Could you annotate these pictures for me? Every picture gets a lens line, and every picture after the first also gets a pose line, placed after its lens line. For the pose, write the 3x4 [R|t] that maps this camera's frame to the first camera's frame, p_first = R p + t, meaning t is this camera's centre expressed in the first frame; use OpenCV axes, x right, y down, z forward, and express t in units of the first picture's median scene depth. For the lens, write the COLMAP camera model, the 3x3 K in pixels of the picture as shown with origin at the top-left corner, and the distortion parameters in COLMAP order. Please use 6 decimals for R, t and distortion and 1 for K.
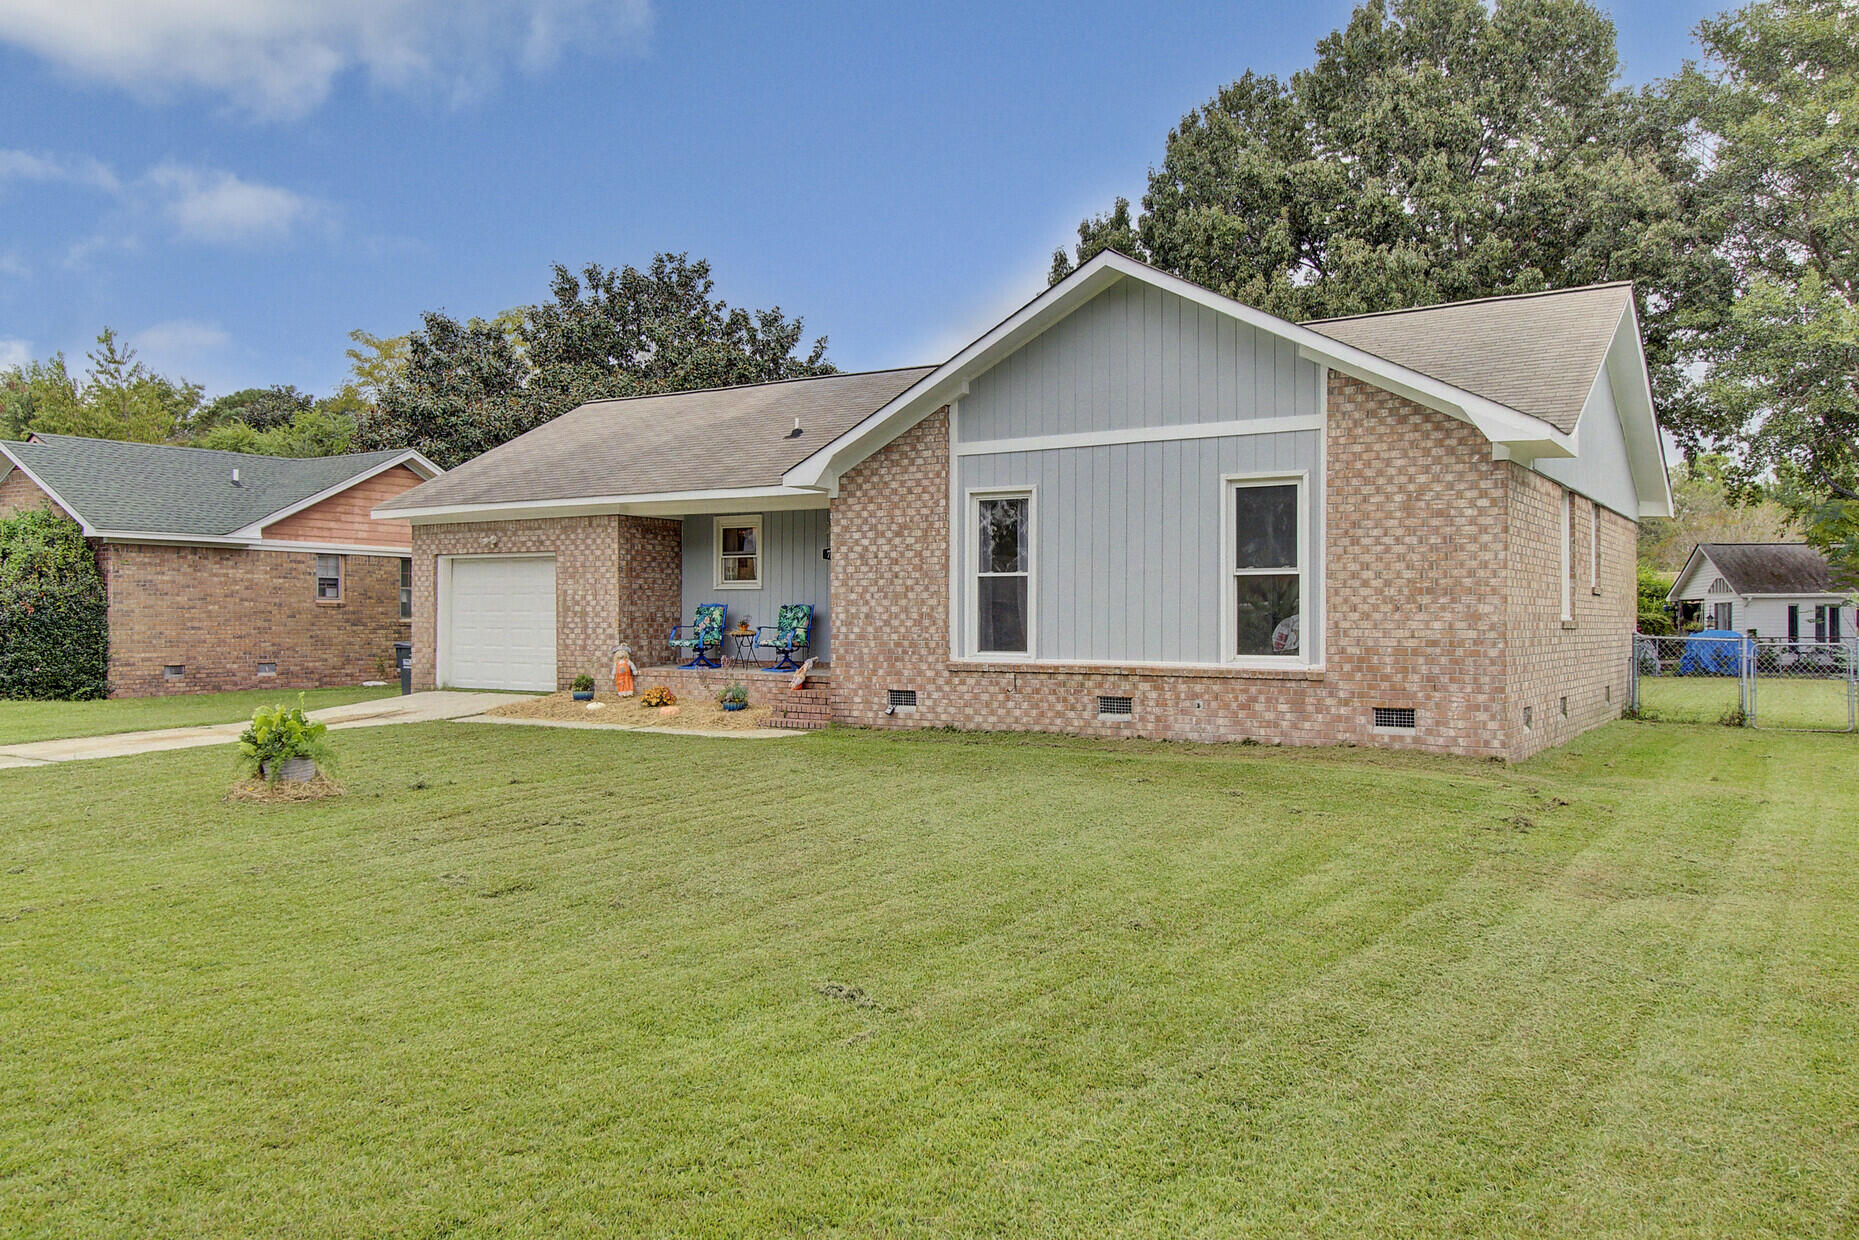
lens RADIAL K [[1389.9, 0, 932.2], [0, 1389.9, 618.8], [0, 0, 1]] dist [0.010348, 0.000062]
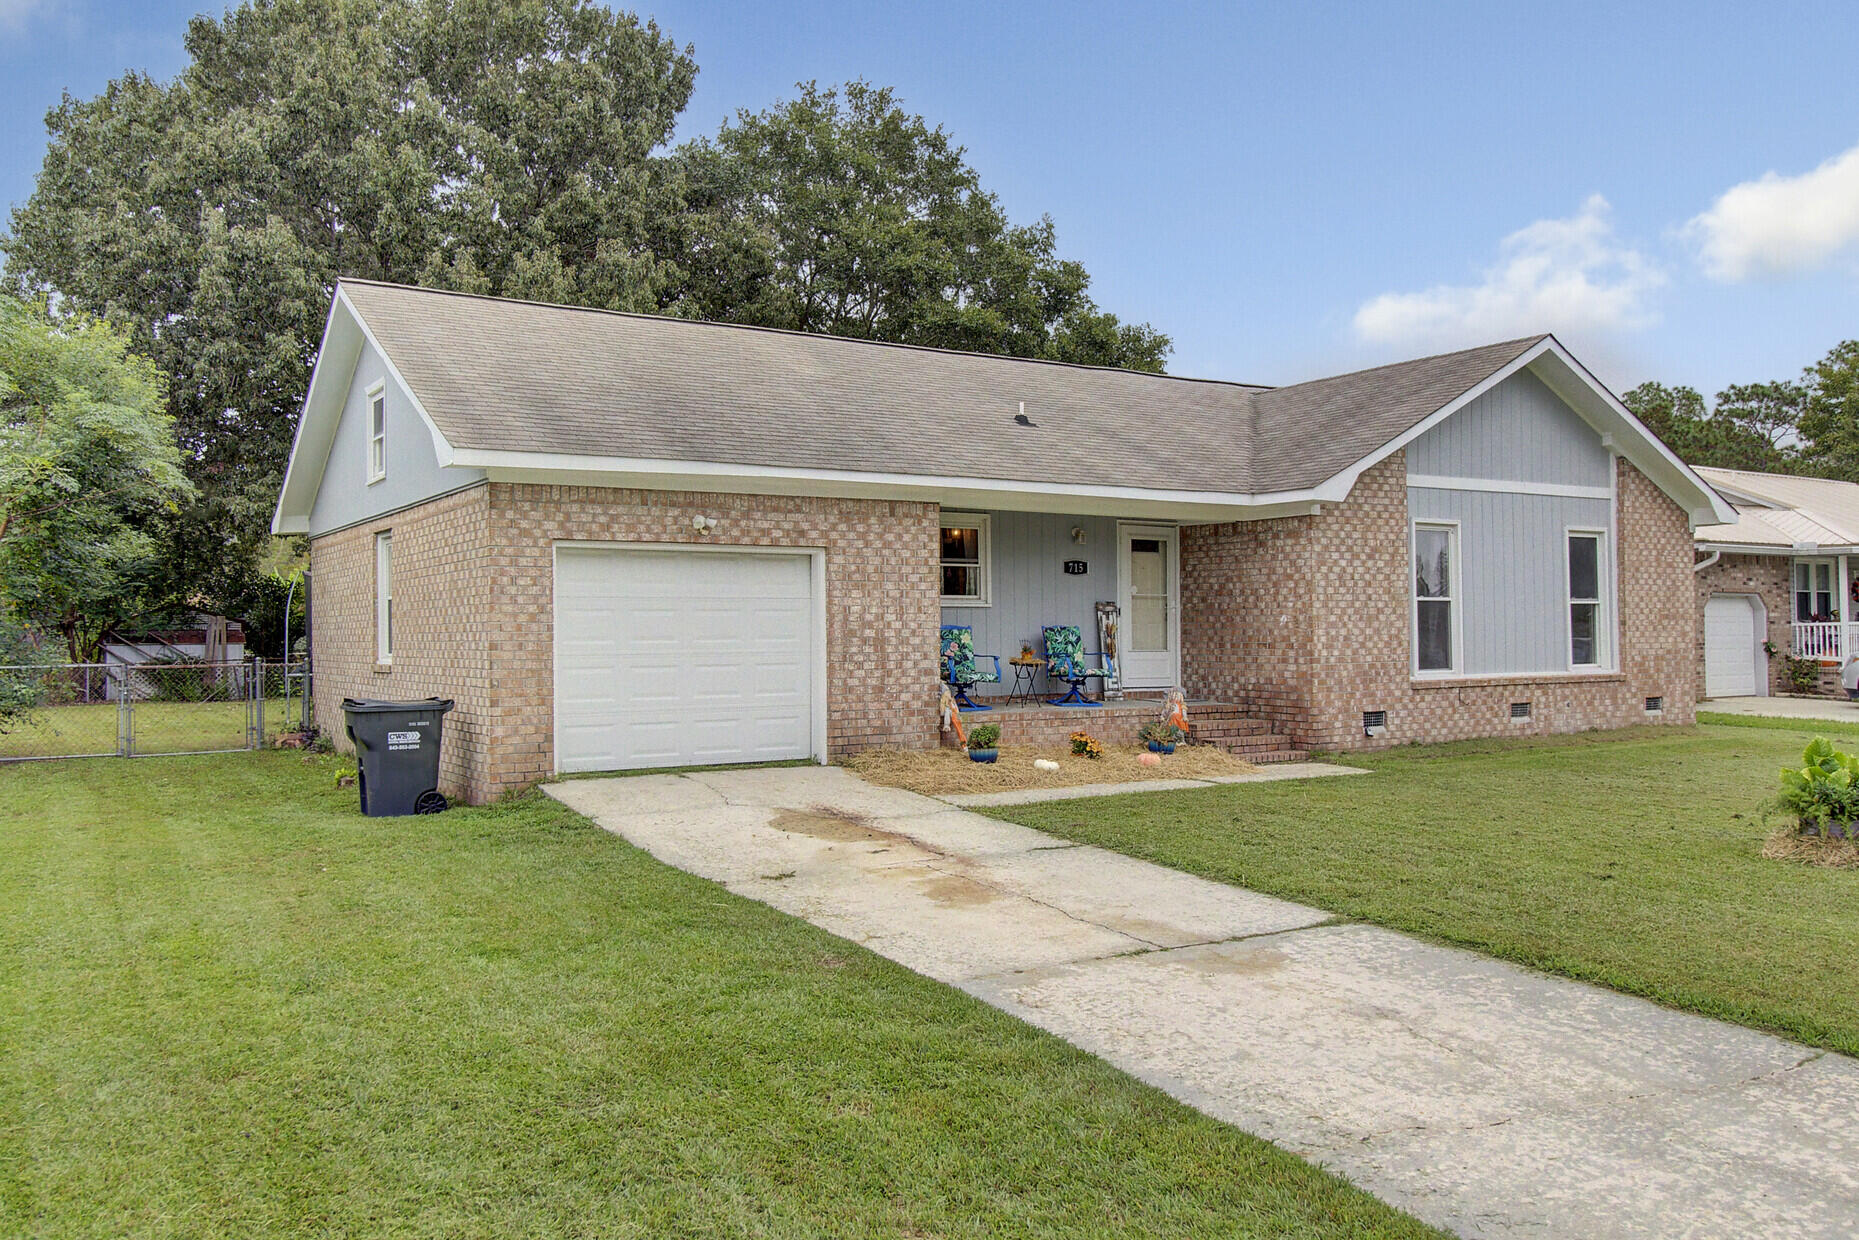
lens RADIAL K [[1481.2, 0, 918.3], [0, 1481.2, 608.8], [0, 0, 1]] dist [0.010509, -0.012806]
pose [[0.430356, 0.007094, 0.902631, -1.131996], [0.008595, 0.999892, -0.011957, -0.013052], [-0.902618, 0.012904, 0.430248, 0.829299]]
